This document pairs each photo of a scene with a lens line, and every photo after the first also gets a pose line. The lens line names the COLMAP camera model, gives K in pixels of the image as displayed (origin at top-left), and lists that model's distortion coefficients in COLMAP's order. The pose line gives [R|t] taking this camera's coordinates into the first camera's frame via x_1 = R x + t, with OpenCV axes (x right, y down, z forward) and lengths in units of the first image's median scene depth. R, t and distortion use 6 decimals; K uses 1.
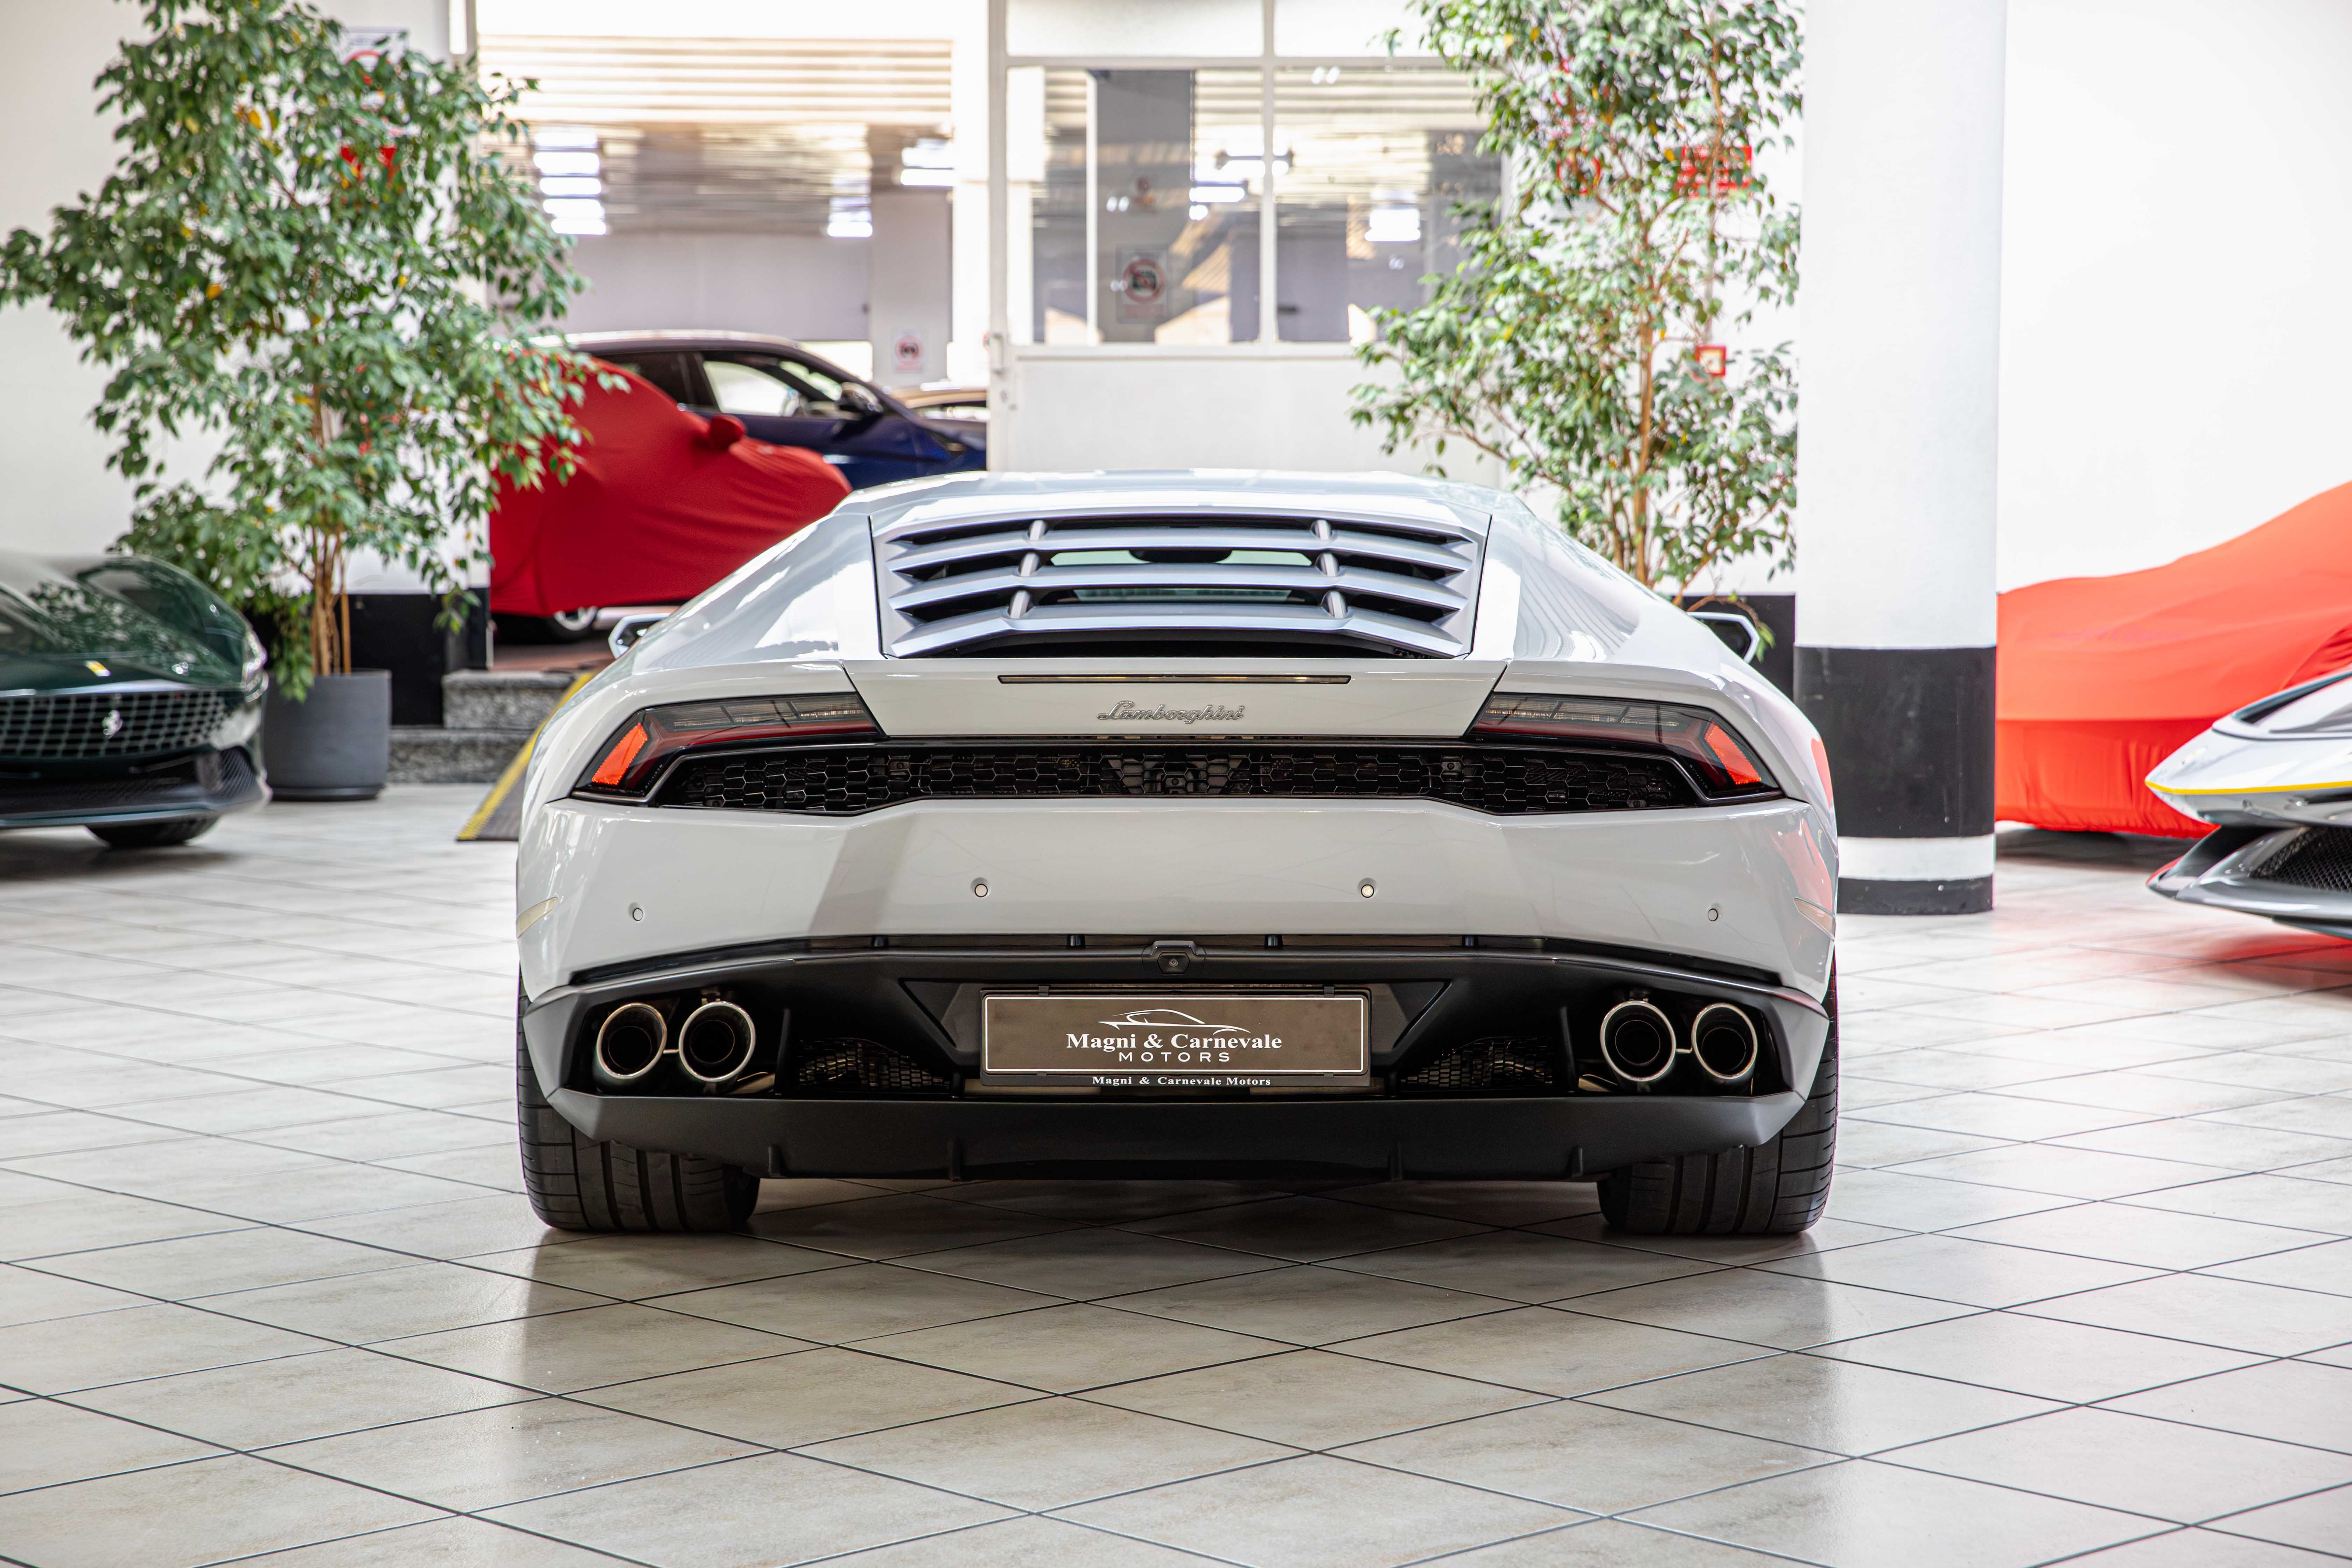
lens RADIAL K [[4401.6, 0, 1176.0], [0, 4401.6, 784.0], [0, 0, 1]] dist [0.218681, 0.180996]
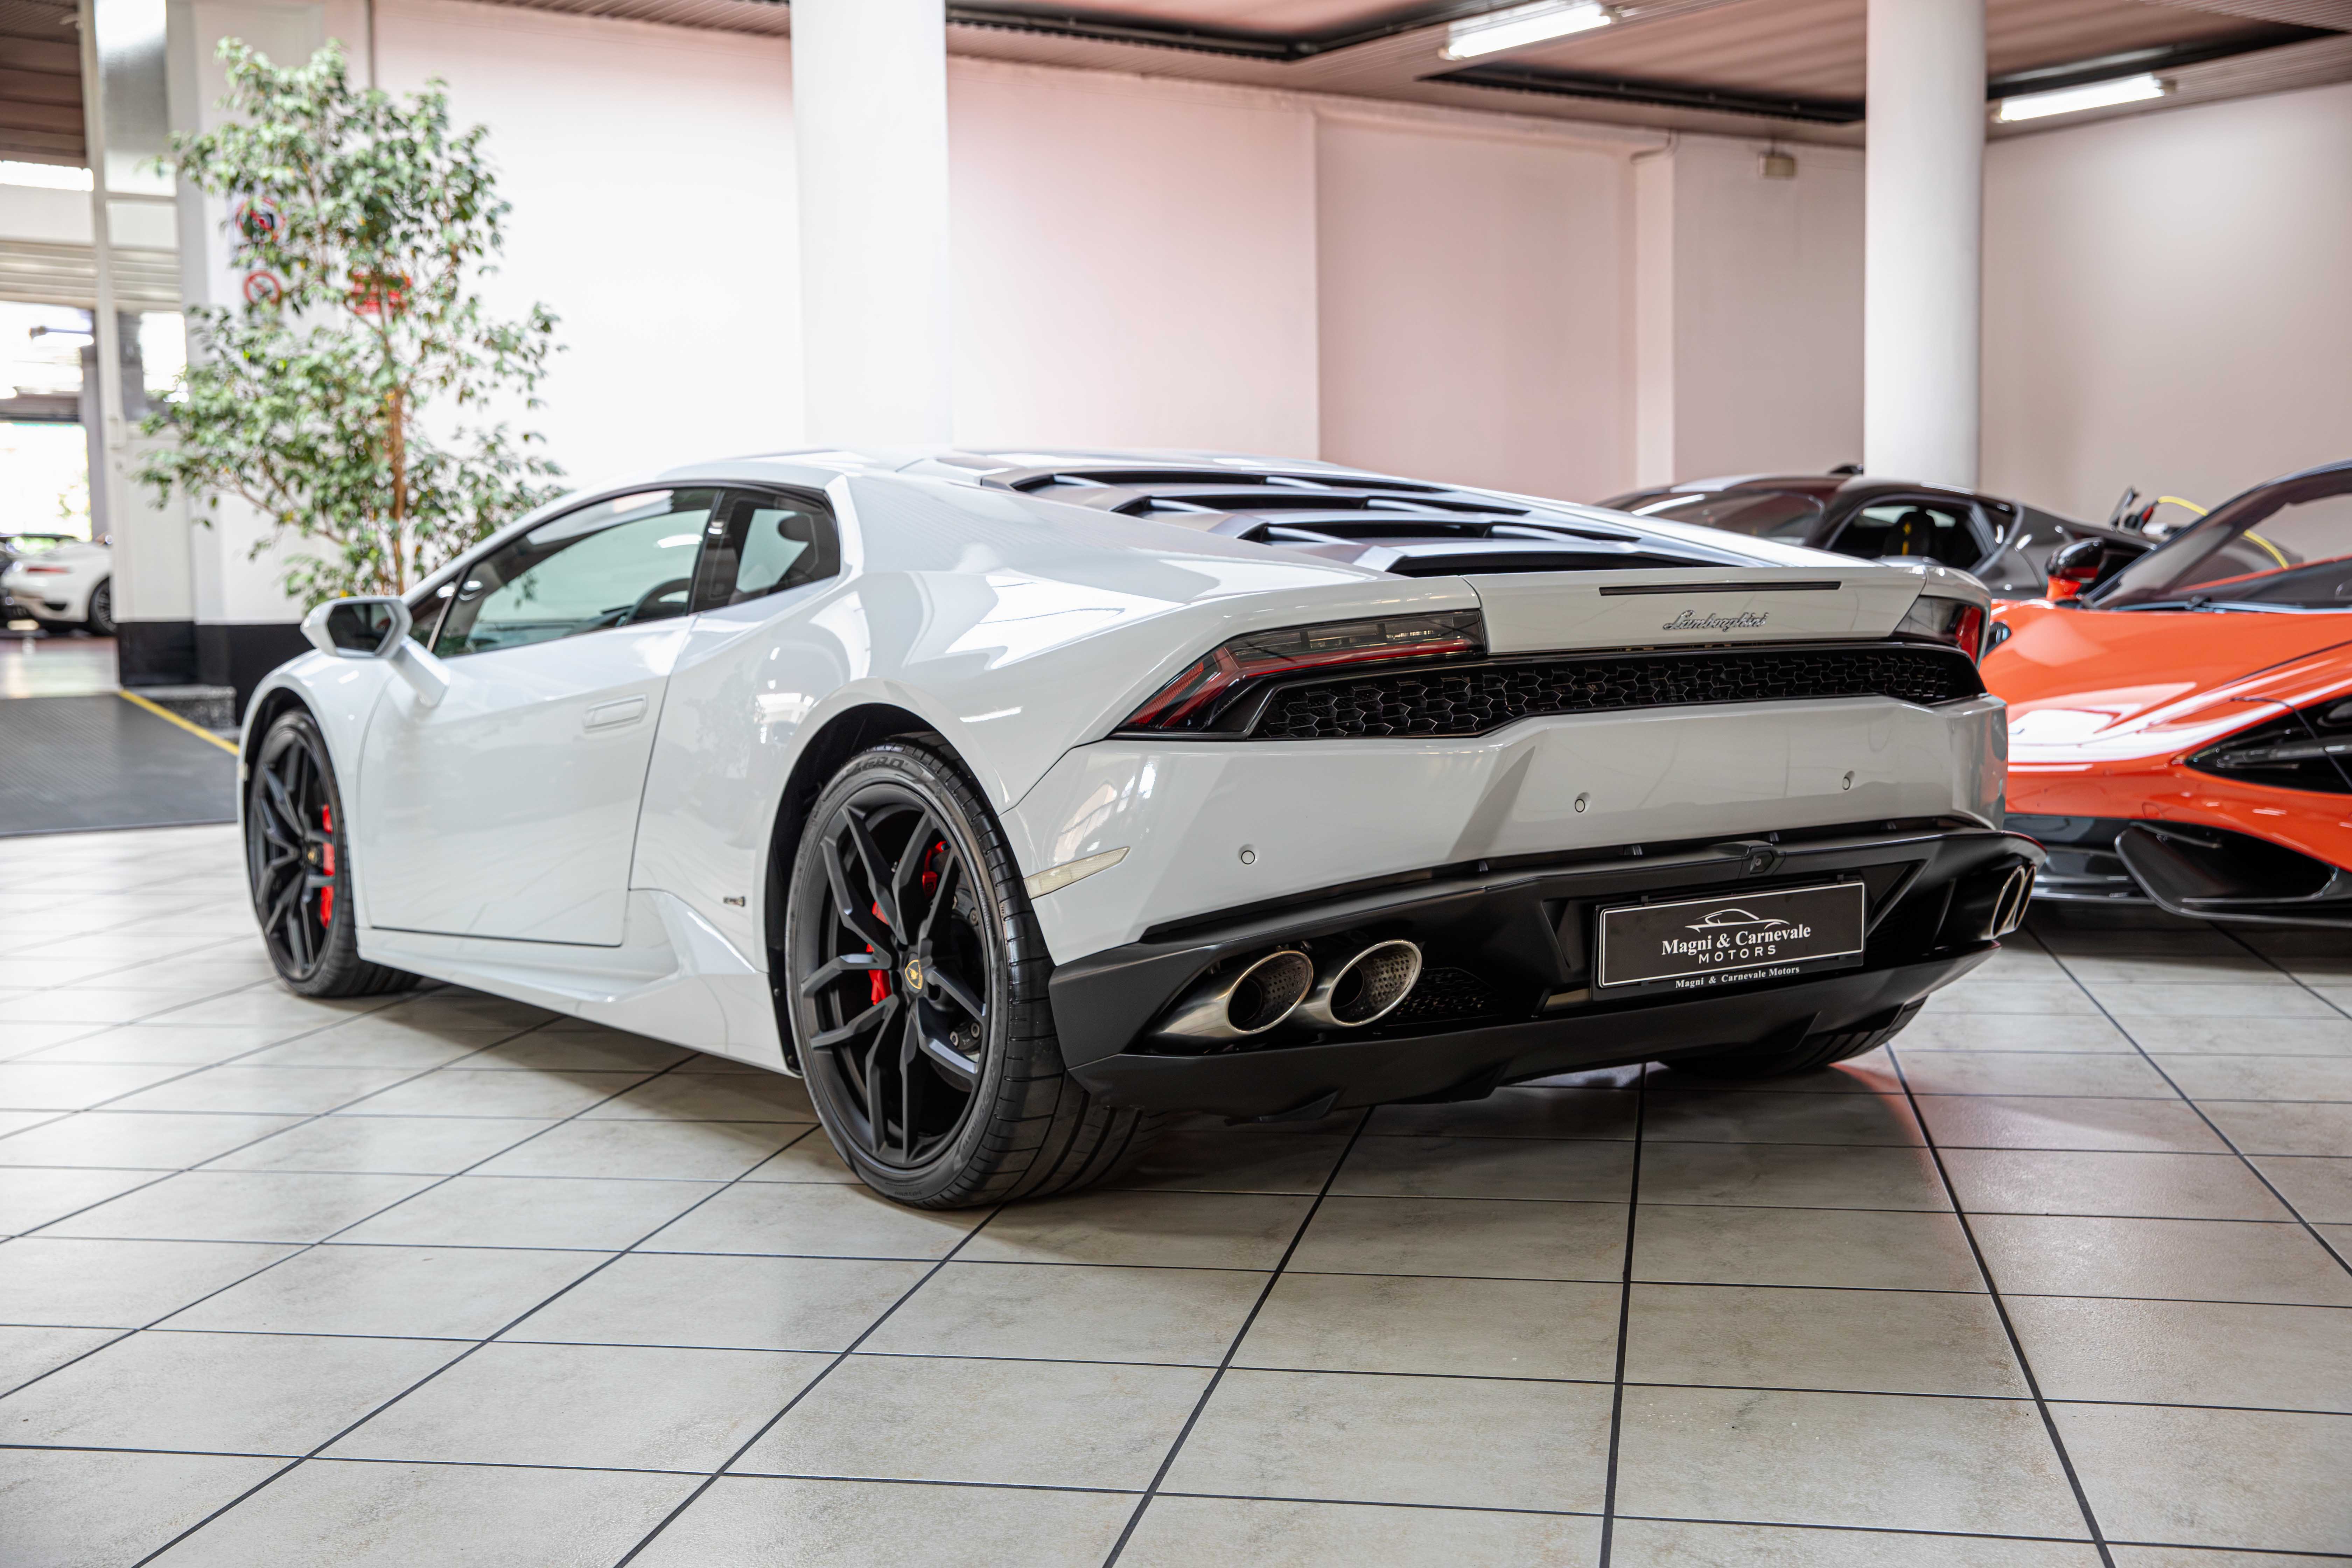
lens RADIAL K [[2802.3, 0, 1176.0], [0, 2802.3, 784.0], [0, 0, 1]] dist [0.007666, 0.015878]
pose [[0.806881, -0.057795, 0.587879, -0.489539], [0.055843, 0.998208, 0.021489, 0.000651], [-0.588068, 0.015490, 0.808663, 0.543718]]
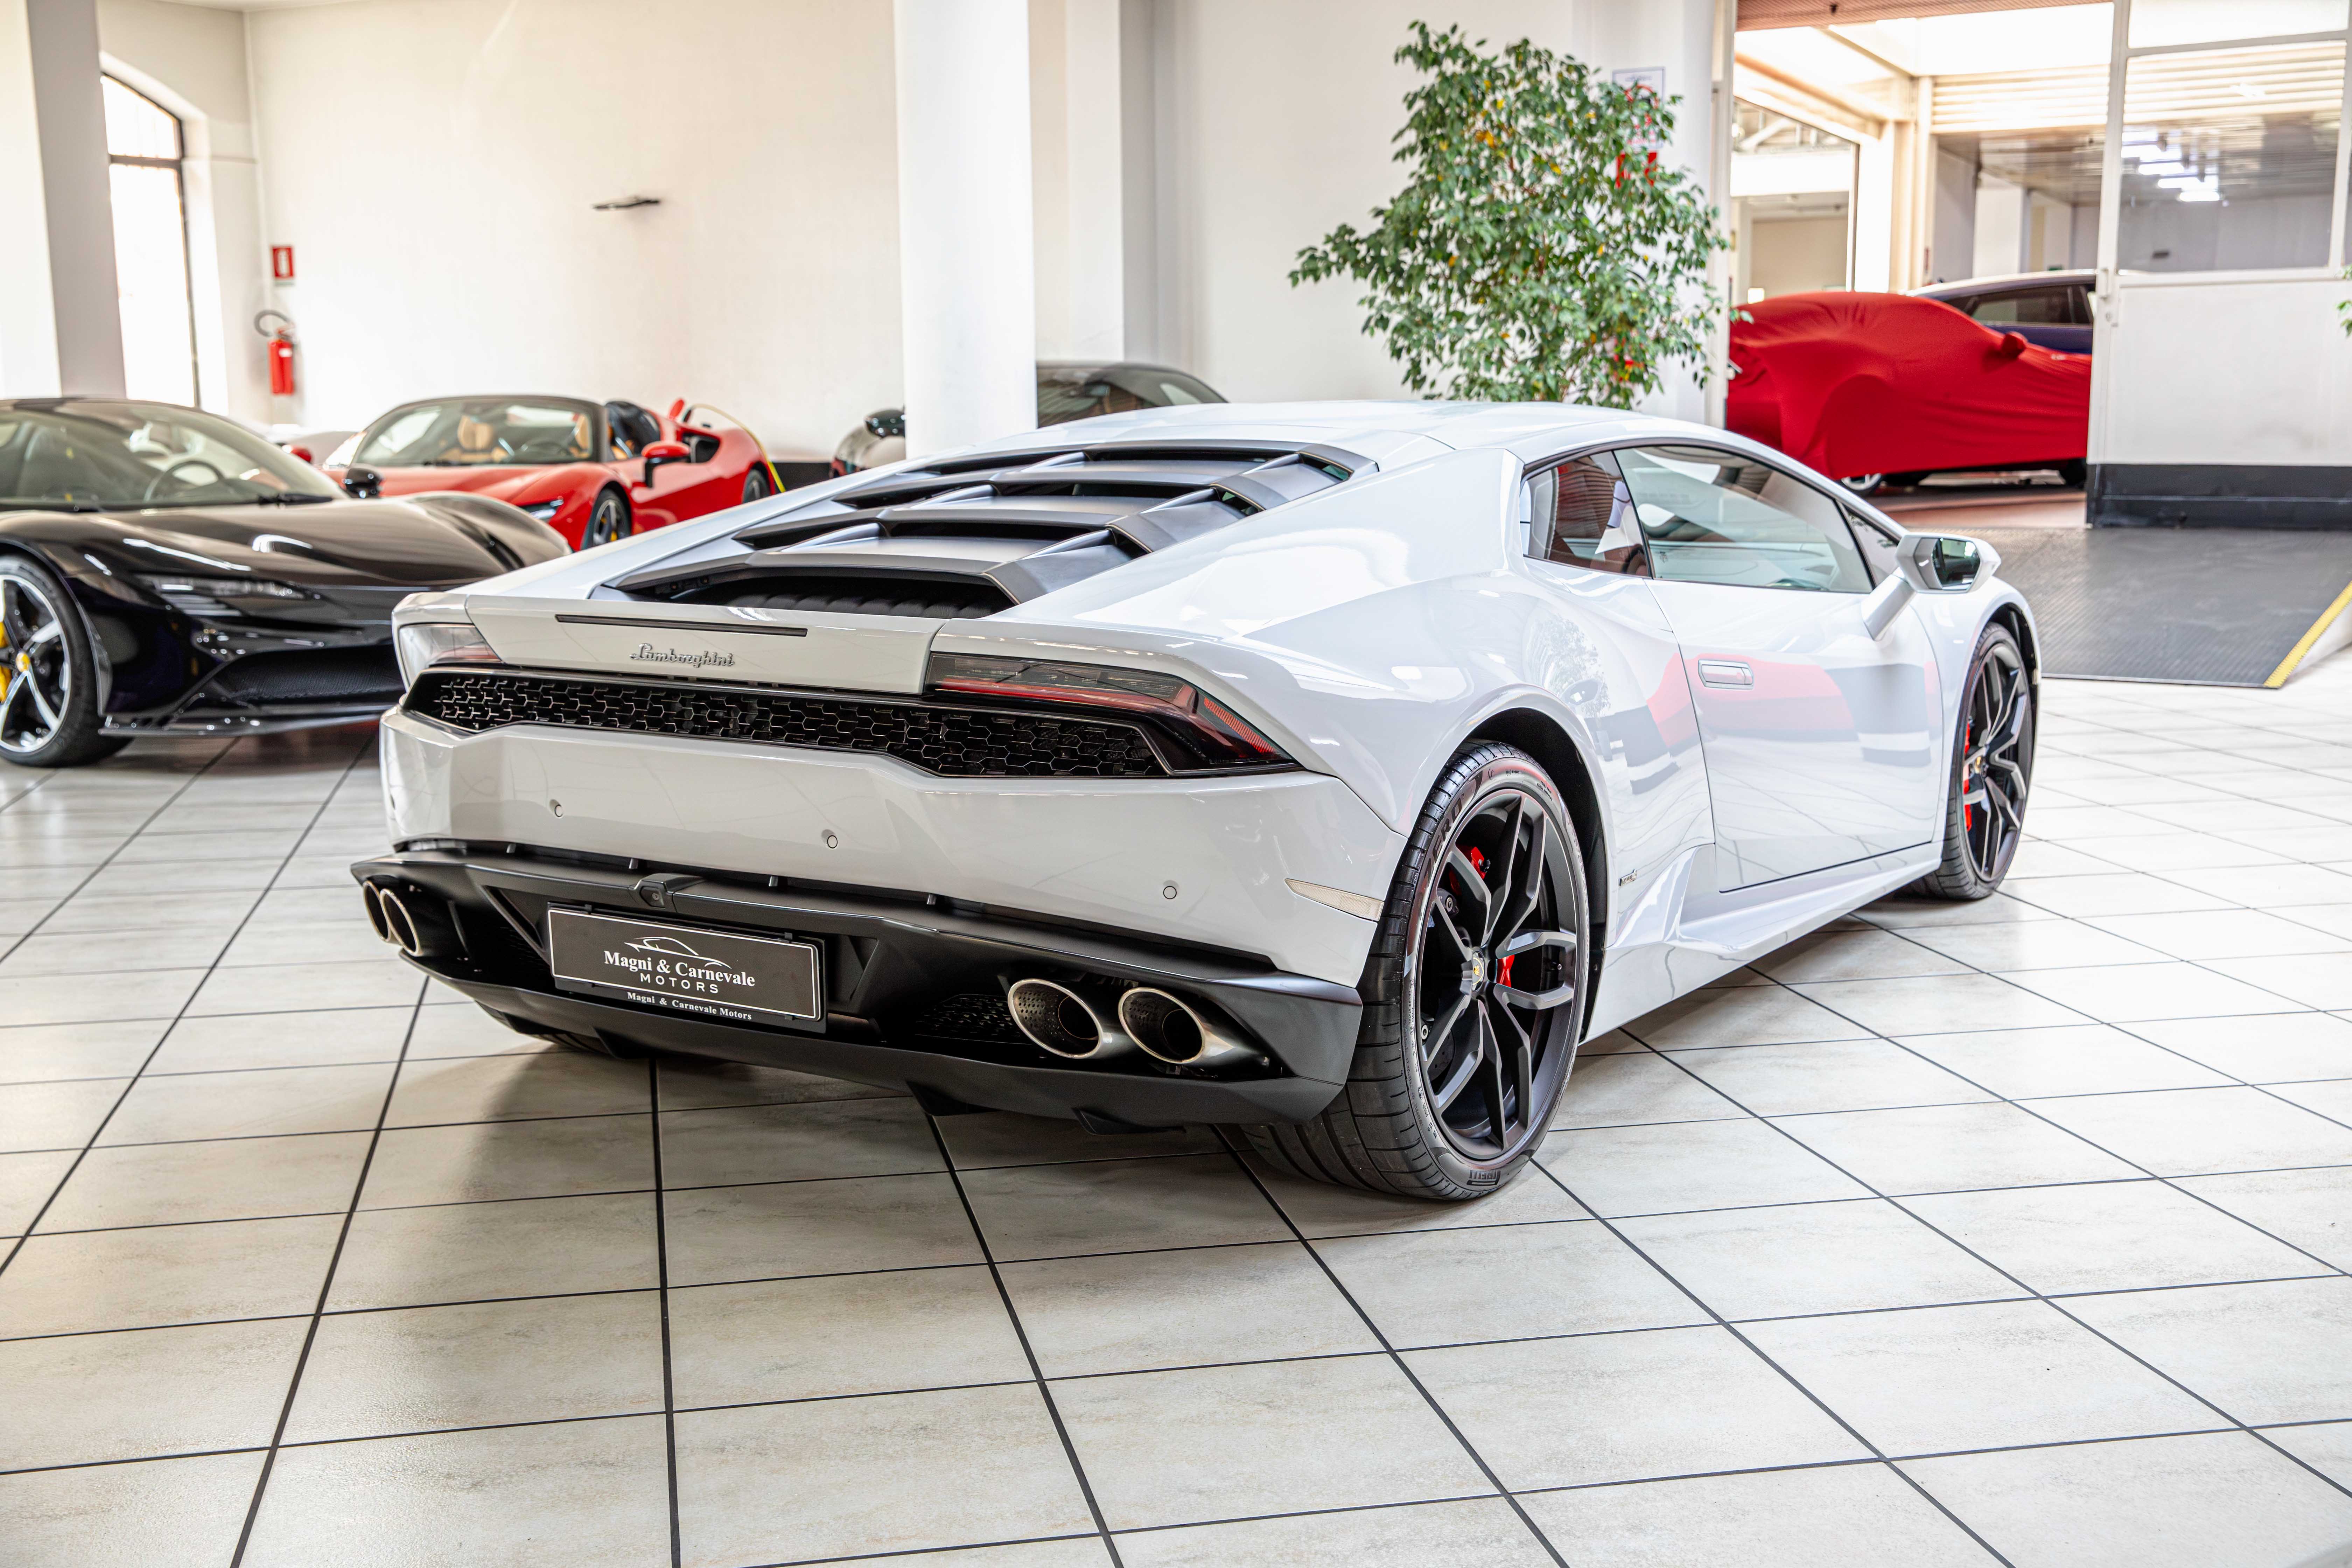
lens RADIAL K [[2643.3, 0, 1176.0], [0, 2643.3, 784.0], [0, 0, 1]] dist [0.042174, 0.029874]
pose [[0.849346, 0.072557, -0.522826, 0.427113], [-0.027630, 0.995261, 0.093234, -0.047648], [0.527113, -0.064742, 0.847325, 0.527674]]
